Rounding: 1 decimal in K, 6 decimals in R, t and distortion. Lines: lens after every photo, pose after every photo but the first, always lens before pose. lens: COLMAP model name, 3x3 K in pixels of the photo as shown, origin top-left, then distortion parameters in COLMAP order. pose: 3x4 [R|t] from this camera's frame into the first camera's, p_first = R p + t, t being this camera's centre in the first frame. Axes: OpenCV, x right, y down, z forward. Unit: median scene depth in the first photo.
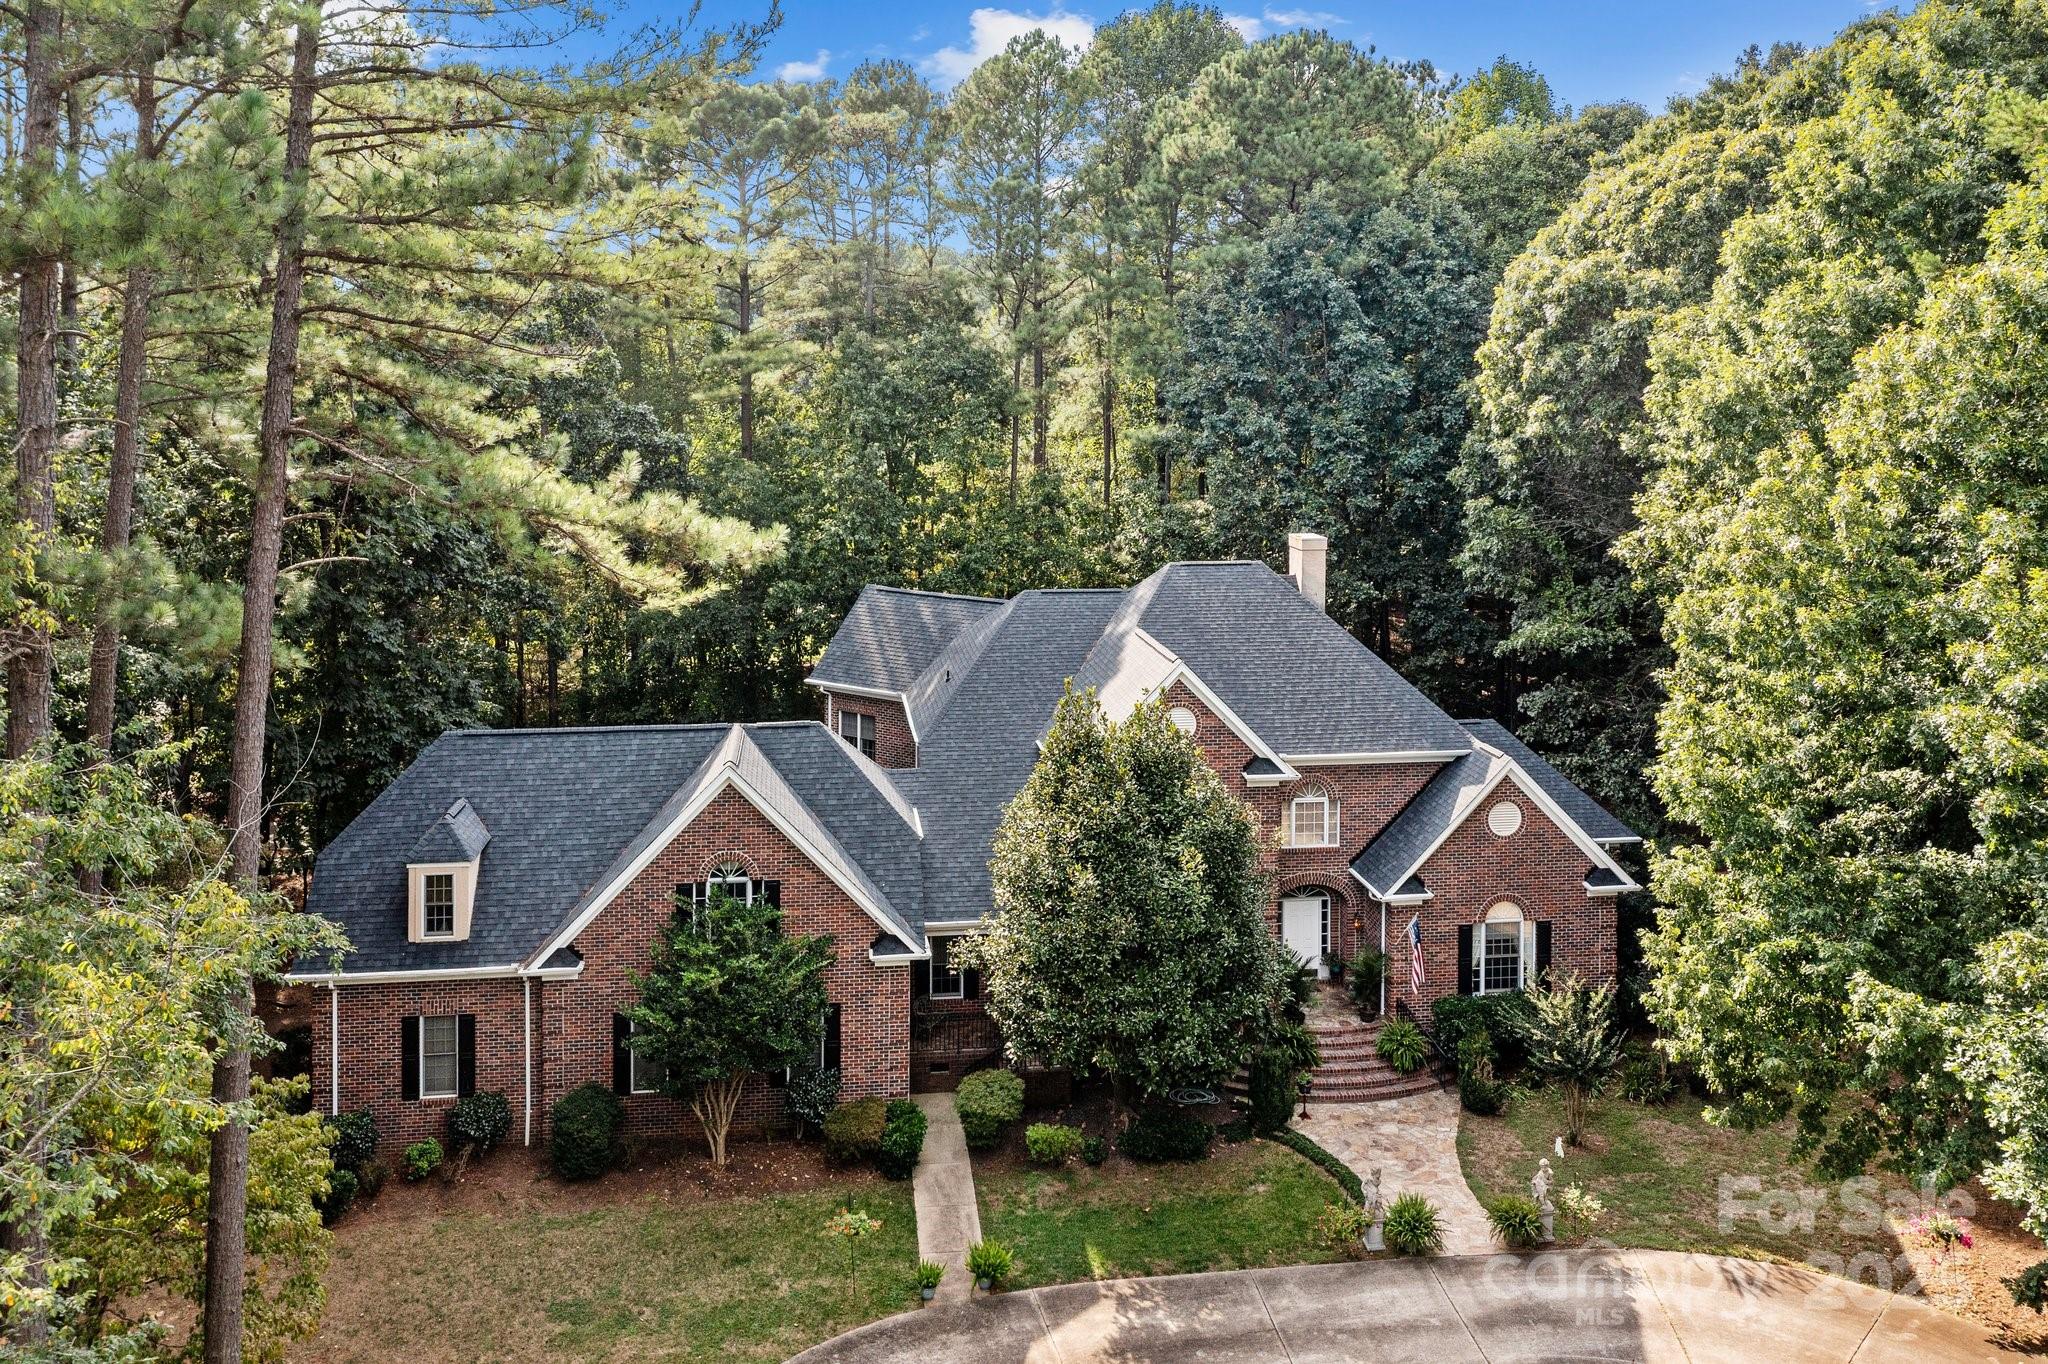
lens RADIAL K [[1748.5, 0, 1031.2], [0, 1748.5, 341.3], [0, 0, 1]] dist [0.001941, 0.007147]
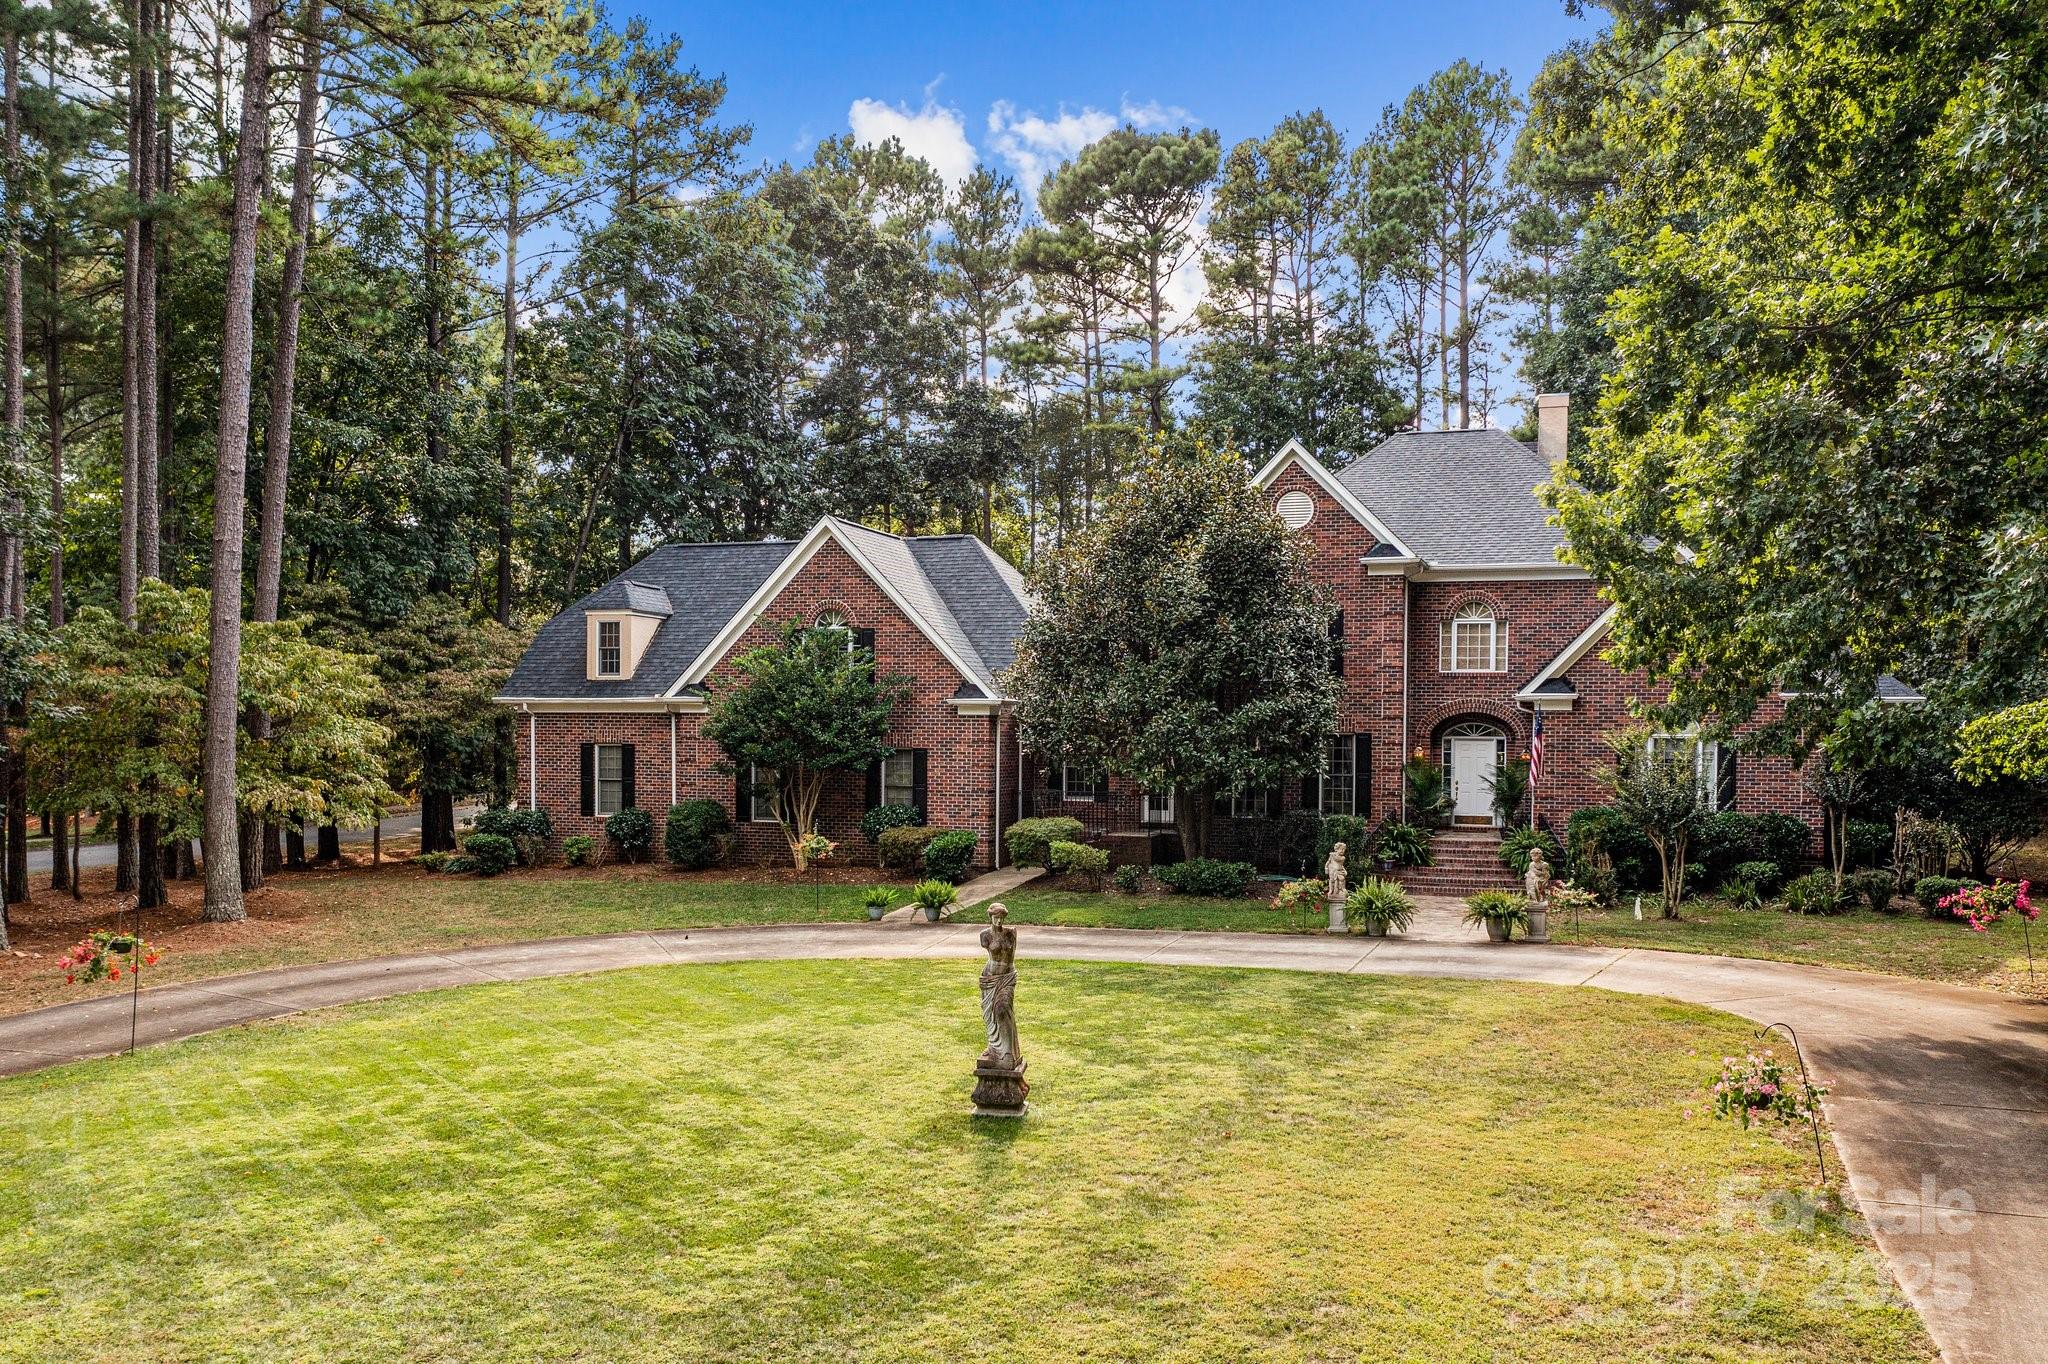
lens RADIAL K [[1724.2, 0, 1029.8], [0, 1724.2, 738.4], [0, 0, 1]] dist [-0.005589, -0.000269]
pose [[0.899105, 0.005983, -0.437692, 0.393074], [-0.006352, 0.999980, 0.000622, 0.369968], [0.437687, 0.002221, 0.899125, 0.104584]]
